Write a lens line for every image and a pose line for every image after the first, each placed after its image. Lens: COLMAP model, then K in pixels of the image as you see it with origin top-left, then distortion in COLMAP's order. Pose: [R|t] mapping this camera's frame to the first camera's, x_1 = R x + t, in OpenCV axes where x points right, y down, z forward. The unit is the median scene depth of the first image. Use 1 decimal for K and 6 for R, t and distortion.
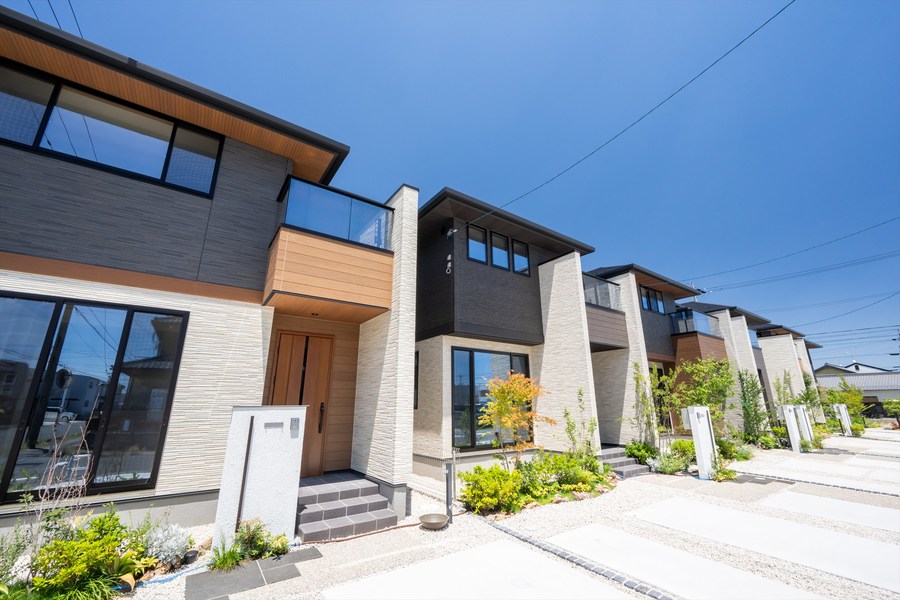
lens RADIAL K [[359.4, 0, 453.4], [0, 359.4, 300.6], [0, 0, 1]] dist [-0.000882, 0.000177]
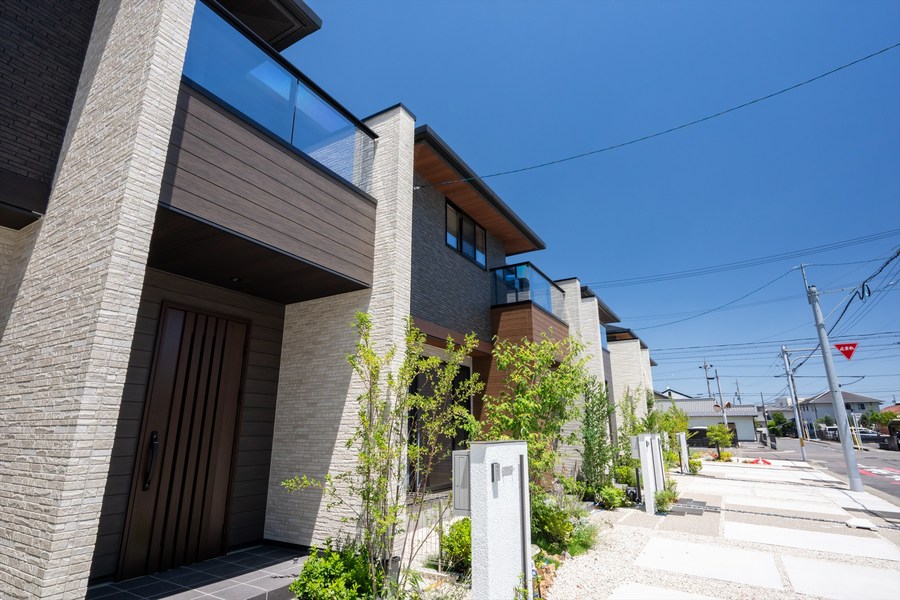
lens RADIAL K [[454.2, 0, 448.1], [0, 454.2, 303.8], [0, 0, 1]] dist [0.000355, 0.000591]
pose [[0.918641, 0.108797, 0.379819, 0.312845], [-0.113280, 0.993507, -0.010603, 0.118655], [-0.378506, -0.033285, 0.925000, 0.427485]]
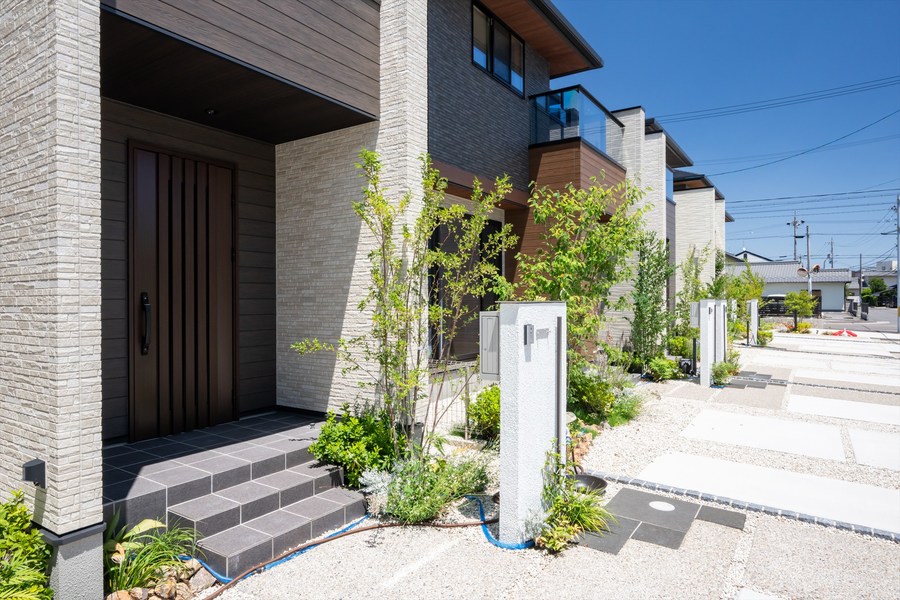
lens RADIAL K [[547.0, 0, 449.9], [0, 547.0, 297.3], [0, 0, 1]] dist [0.003545, -0.001051]
pose [[0.936418, 0.003060, 0.350872, 0.313363], [-0.099314, 0.961384, 0.256666, 0.124162], [-0.336537, -0.275194, 0.900562, 0.425058]]
